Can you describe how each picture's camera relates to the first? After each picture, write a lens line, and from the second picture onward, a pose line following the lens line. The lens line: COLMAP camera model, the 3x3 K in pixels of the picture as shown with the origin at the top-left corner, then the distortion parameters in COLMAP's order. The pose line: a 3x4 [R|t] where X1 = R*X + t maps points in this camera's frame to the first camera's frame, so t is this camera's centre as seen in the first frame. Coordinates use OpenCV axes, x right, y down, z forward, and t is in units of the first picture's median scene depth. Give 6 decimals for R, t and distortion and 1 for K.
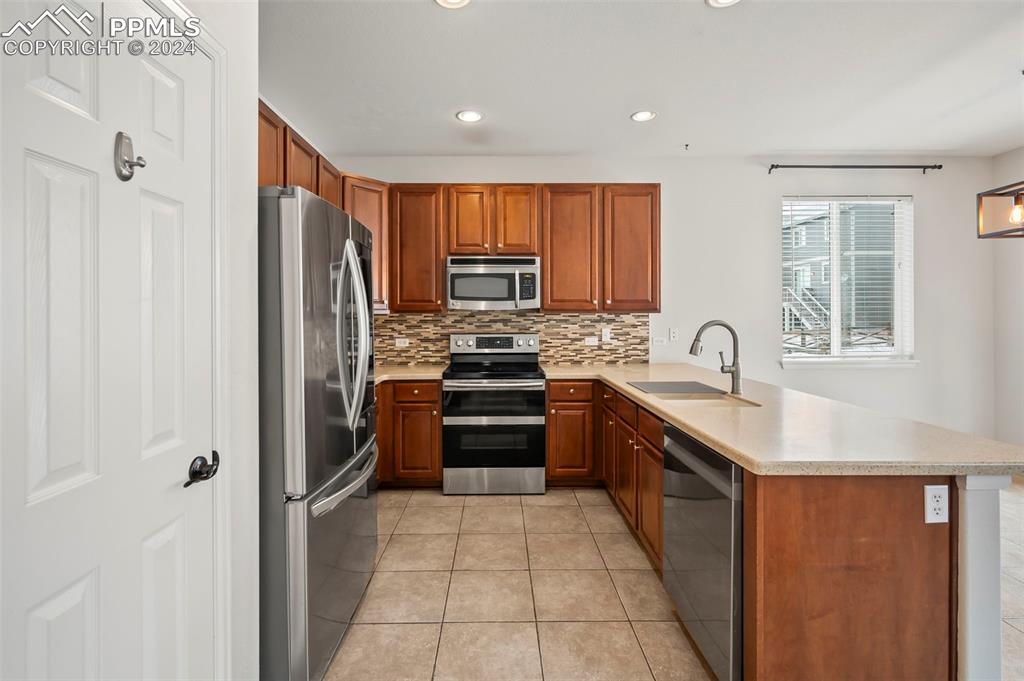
lens RADIAL K [[459.9, 0, 501.8], [0, 459.9, 315.5], [0, 0, 1]] dist [-0.001798, -0.000094]
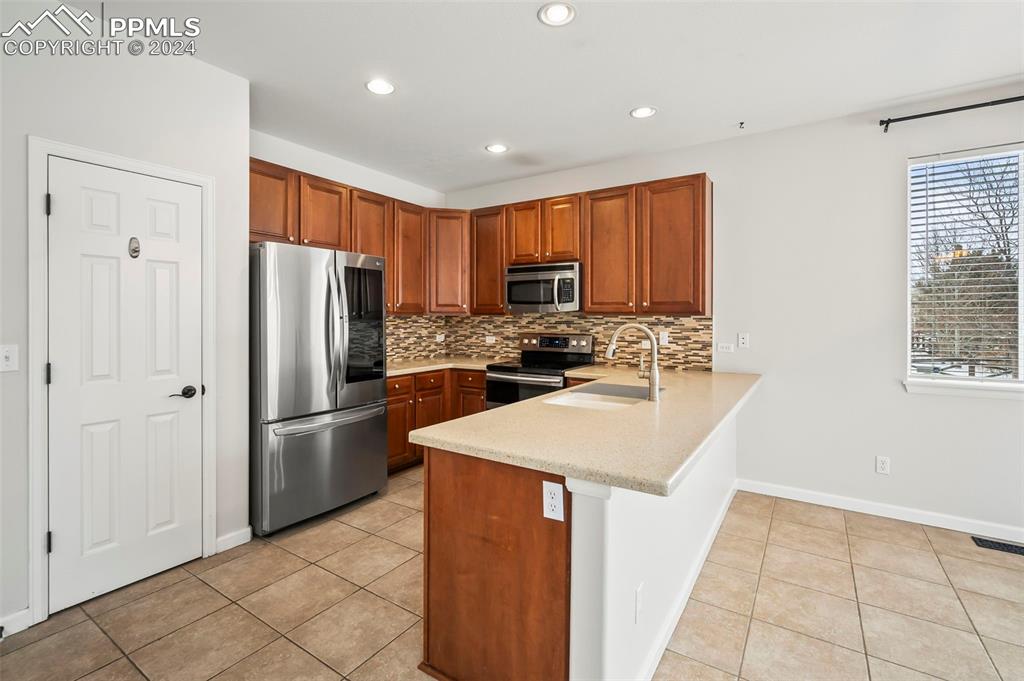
lens RADIAL K [[459.9, 0, 508.1], [0, 459.9, 317.9], [0, 0, 1]] dist [-0.001798, -0.000094]
pose [[0.830448, 0.006152, -0.557063, 0.489625], [-0.005603, 0.999981, 0.002691, -0.001319], [0.557068, 0.000886, 0.830466, 0.028092]]
